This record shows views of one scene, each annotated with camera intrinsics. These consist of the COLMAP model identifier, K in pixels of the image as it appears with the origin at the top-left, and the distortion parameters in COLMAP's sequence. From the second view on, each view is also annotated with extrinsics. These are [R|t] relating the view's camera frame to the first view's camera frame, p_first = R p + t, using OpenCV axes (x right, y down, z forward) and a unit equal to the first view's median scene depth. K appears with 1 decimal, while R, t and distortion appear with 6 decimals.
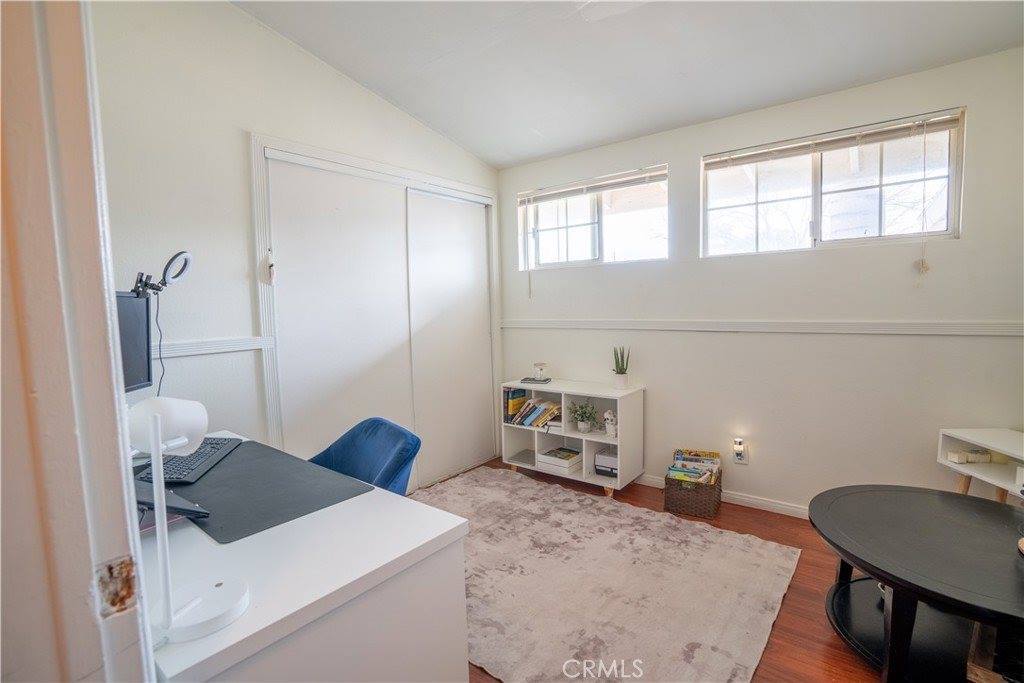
lens RADIAL K [[479.1, 0, 512.0], [0, 479.1, 341.5], [0, 0, 1]] dist [-0.005240, -0.000294]
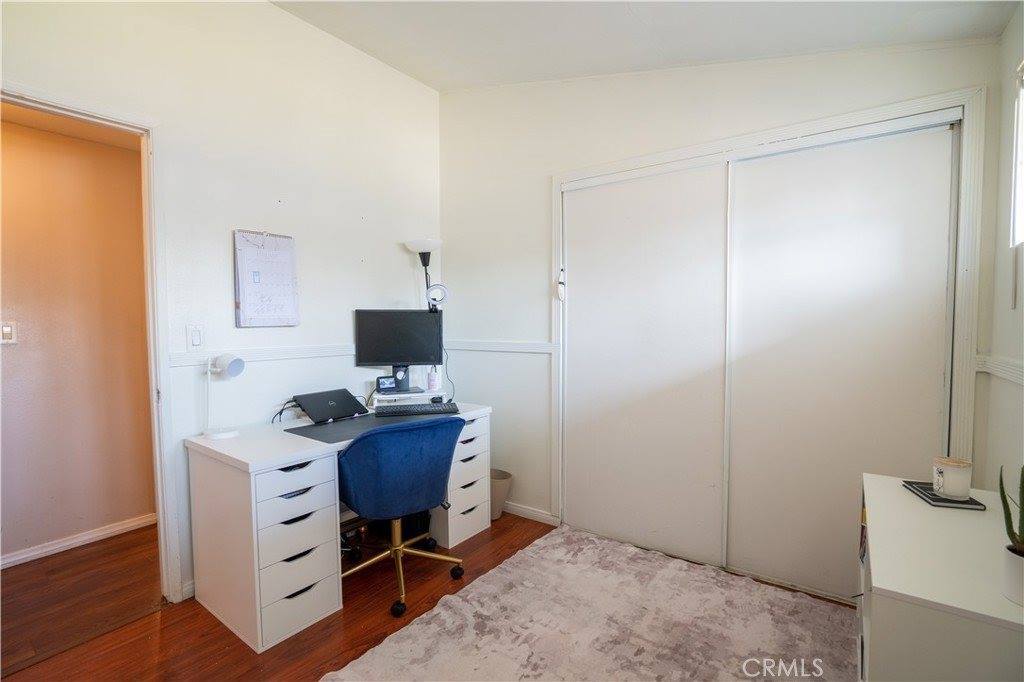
lens RADIAL K [[479.1, 0, 512.0], [0, 479.1, 341.0], [0, 0, 1]] dist [-0.005240, -0.000294]
pose [[0.050523, 0.071717, -0.996145, 0.513967], [-0.076247, 0.994784, 0.067752, -0.067576], [0.995808, 0.072530, 0.055728, 0.626967]]
